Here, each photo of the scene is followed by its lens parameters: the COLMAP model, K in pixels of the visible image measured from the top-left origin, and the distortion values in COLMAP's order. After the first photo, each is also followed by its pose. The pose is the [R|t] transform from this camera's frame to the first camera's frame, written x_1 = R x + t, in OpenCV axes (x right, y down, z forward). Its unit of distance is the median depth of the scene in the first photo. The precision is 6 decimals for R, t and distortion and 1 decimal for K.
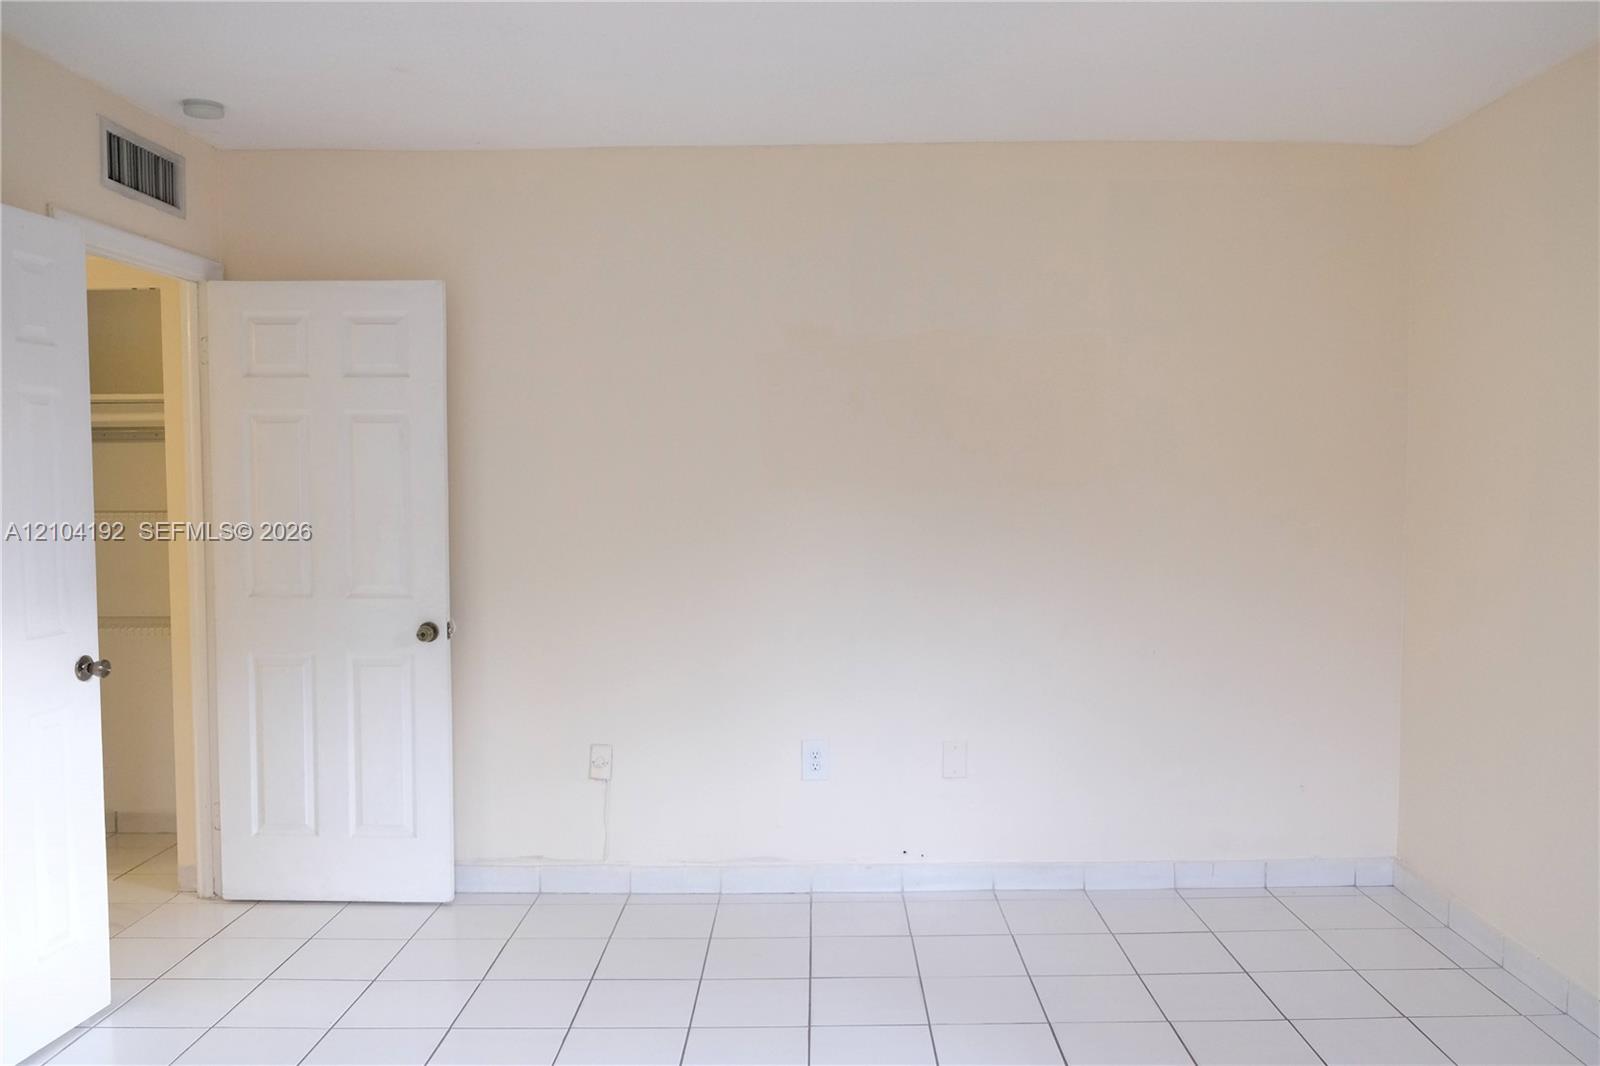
lens RADIAL K [[1242.8, 0, 800.0], [0, 1242.8, 533.0], [0, 0, 1]] dist [-0.055410, 0.077502]
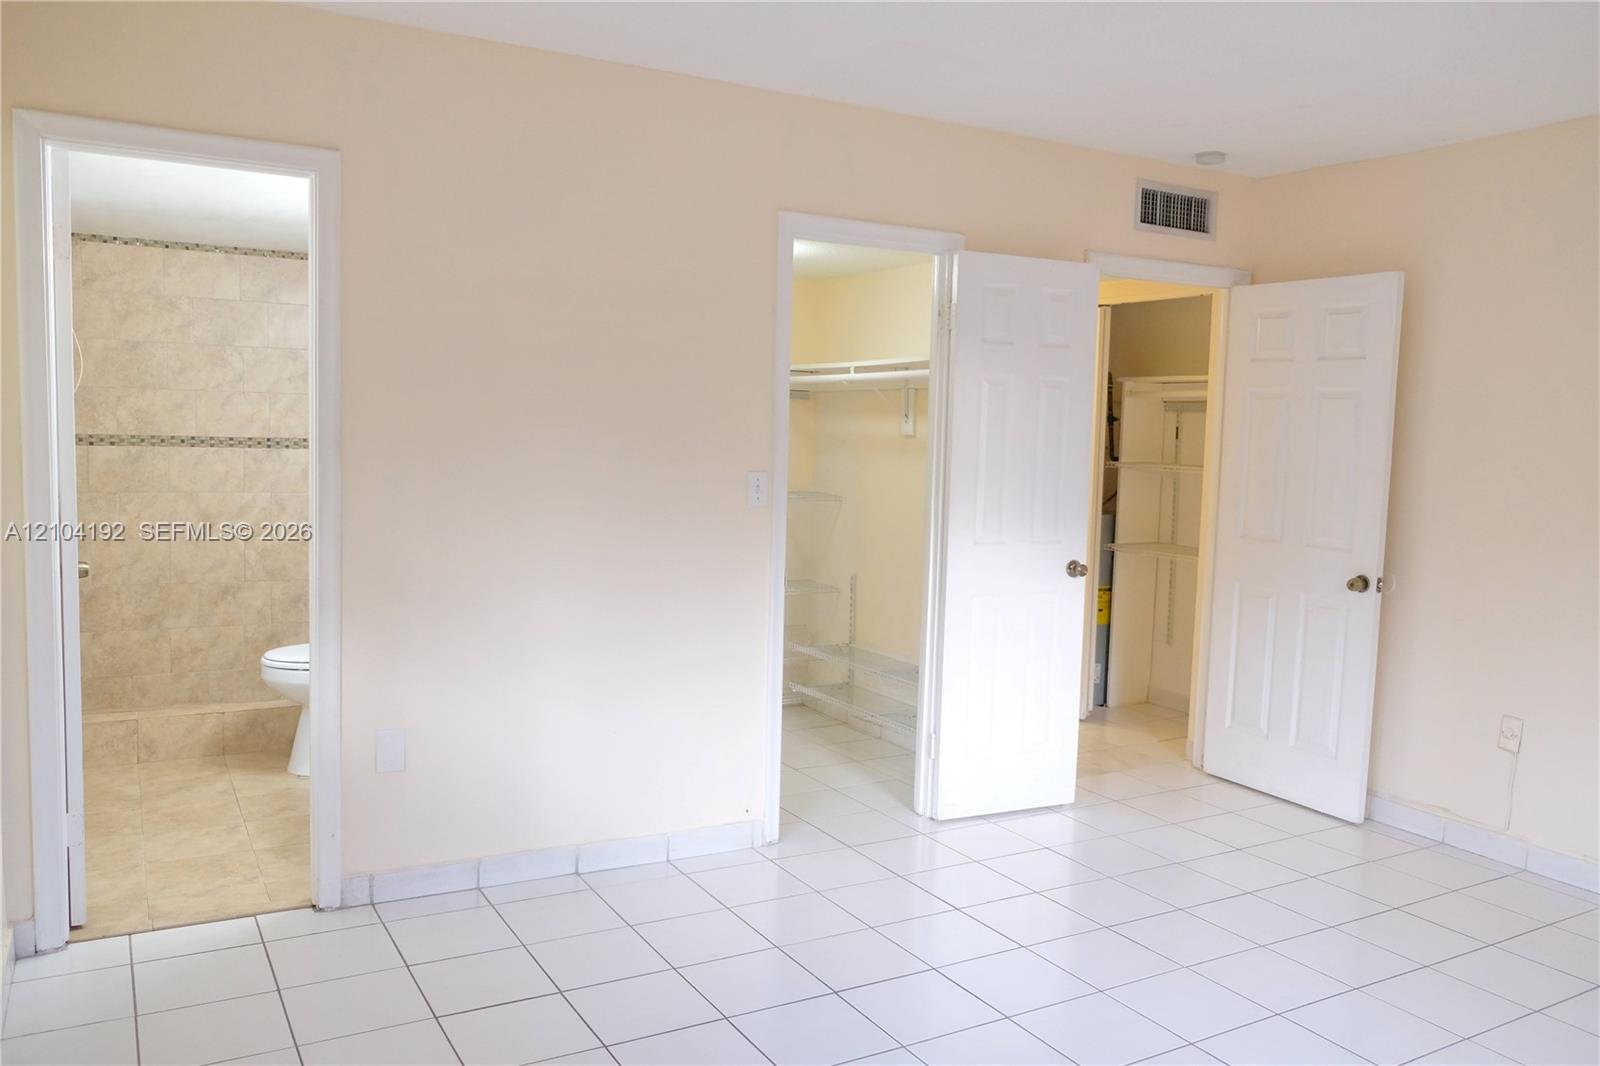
lens RADIAL K [[1242.8, 0, 800.0], [0, 1242.8, 533.0], [0, 0, 1]] dist [-0.055410, 0.077502]
pose [[0.500659, 0.093945, -0.860532, 0.408254], [-0.072477, 0.995152, 0.066474, -0.004172], [0.862605, 0.029088, 0.505040, -0.019388]]
